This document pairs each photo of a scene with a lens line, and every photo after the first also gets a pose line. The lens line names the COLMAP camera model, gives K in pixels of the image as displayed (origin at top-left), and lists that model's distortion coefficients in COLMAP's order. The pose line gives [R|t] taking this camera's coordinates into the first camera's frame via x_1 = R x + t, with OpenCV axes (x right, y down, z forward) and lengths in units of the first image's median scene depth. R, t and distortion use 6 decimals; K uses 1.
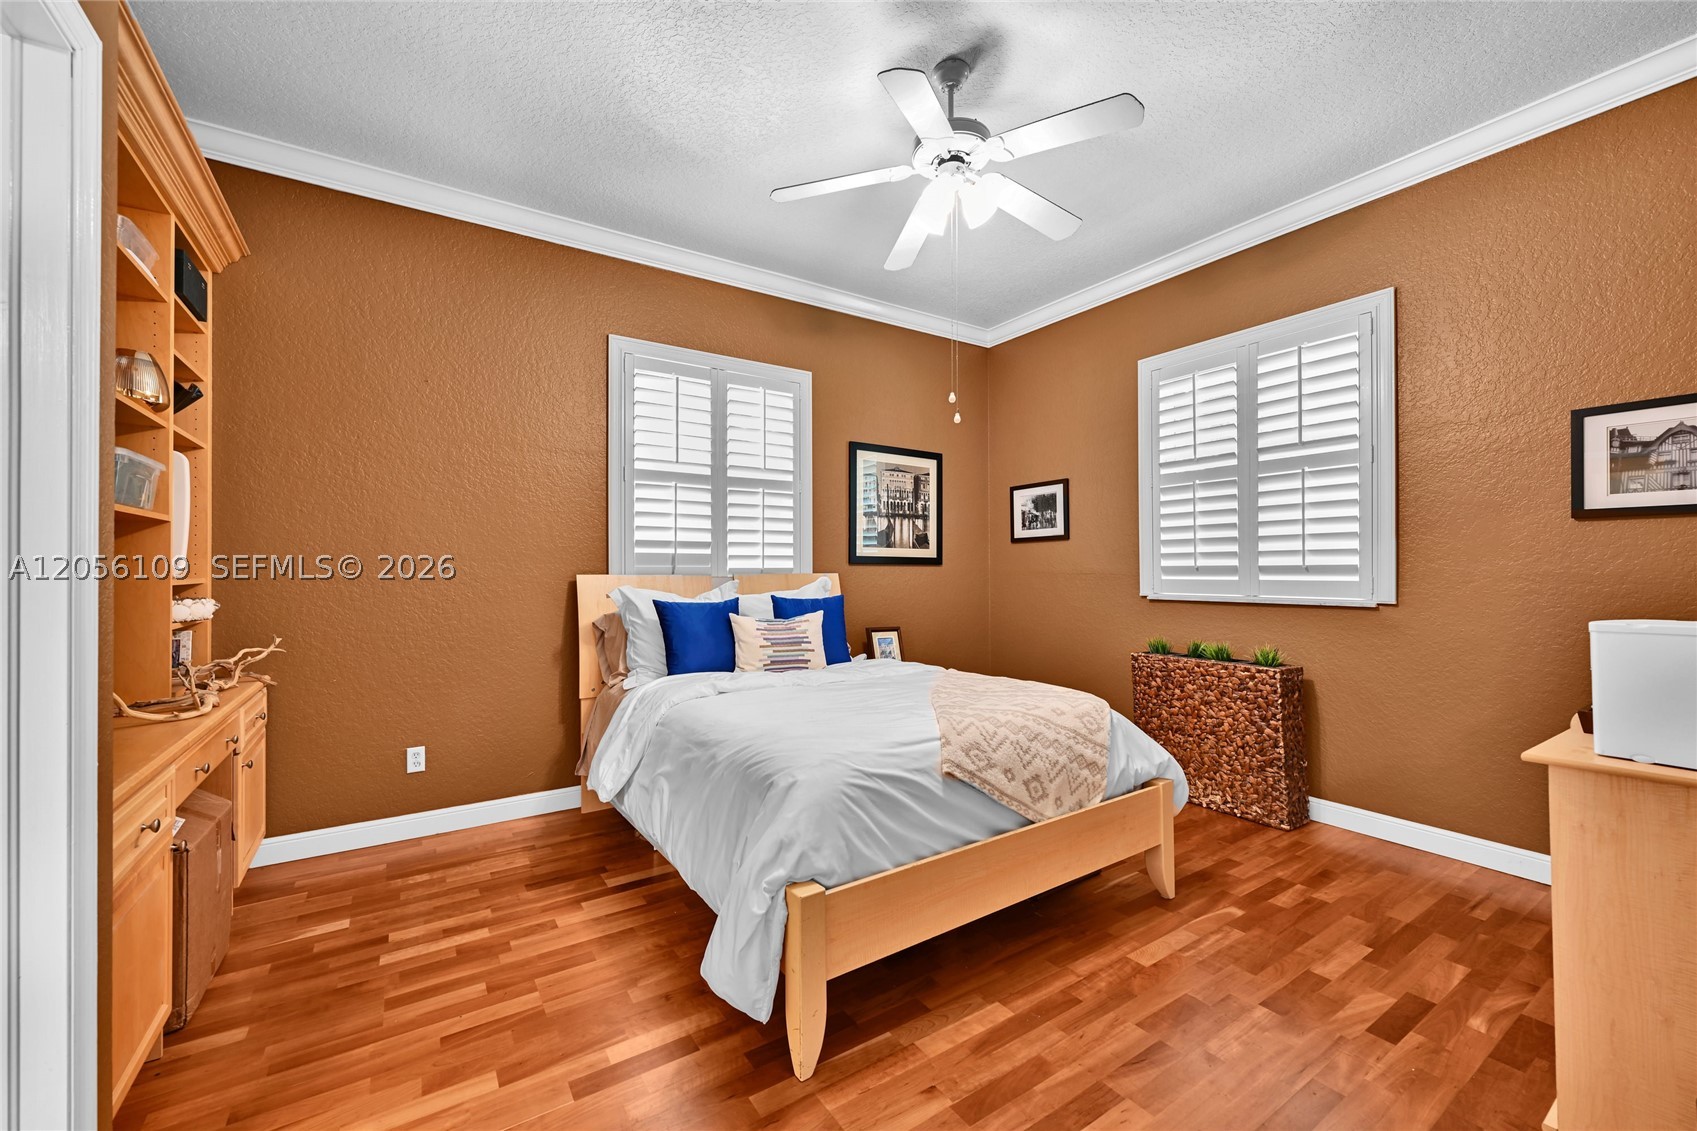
lens RADIAL K [[665.1, 0, 843.7], [0, 665.1, 565.7], [0, 0, 1]] dist [-0.002711, 0.000132]
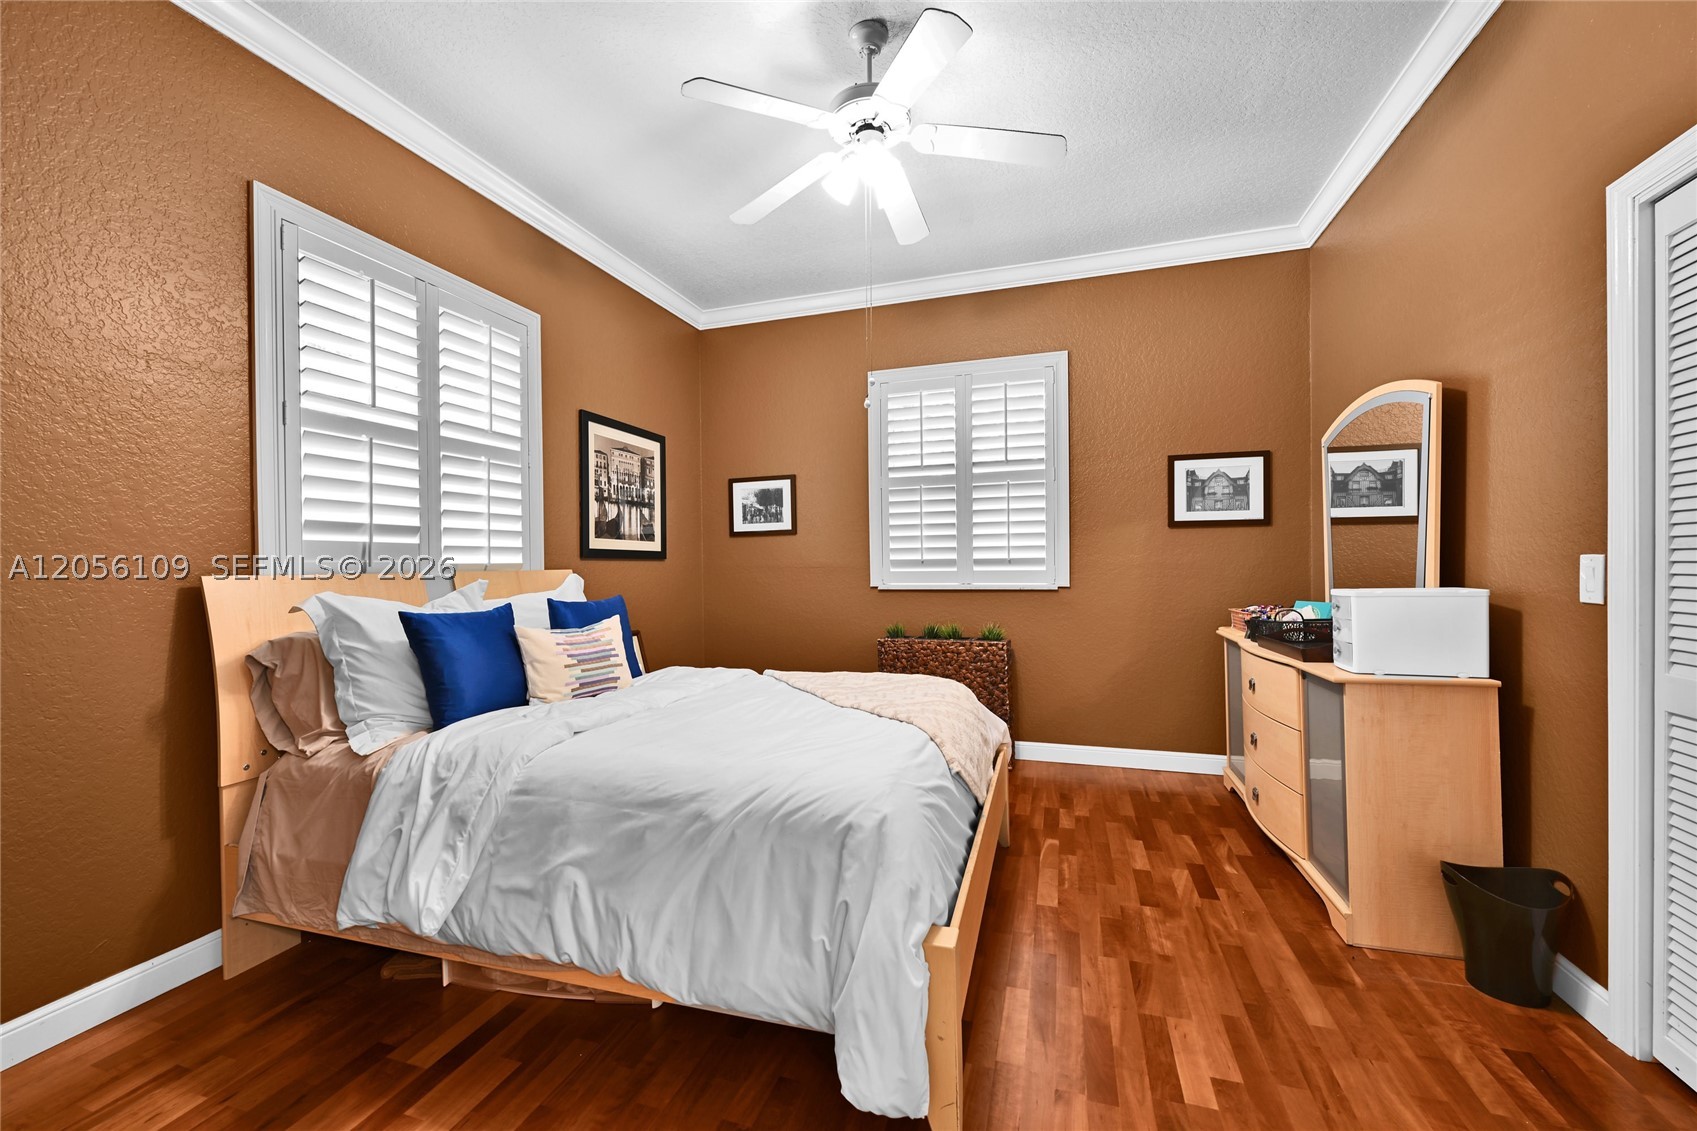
lens RADIAL K [[665.1, 0, 841.9], [0, 665.1, 566.3], [0, 0, 1]] dist [-0.002711, 0.000132]
pose [[0.786219, -0.008931, 0.617884, -0.327881], [0.004773, 0.999953, 0.008380, 0.002386], [-0.617930, -0.003639, 0.786225, 0.199779]]
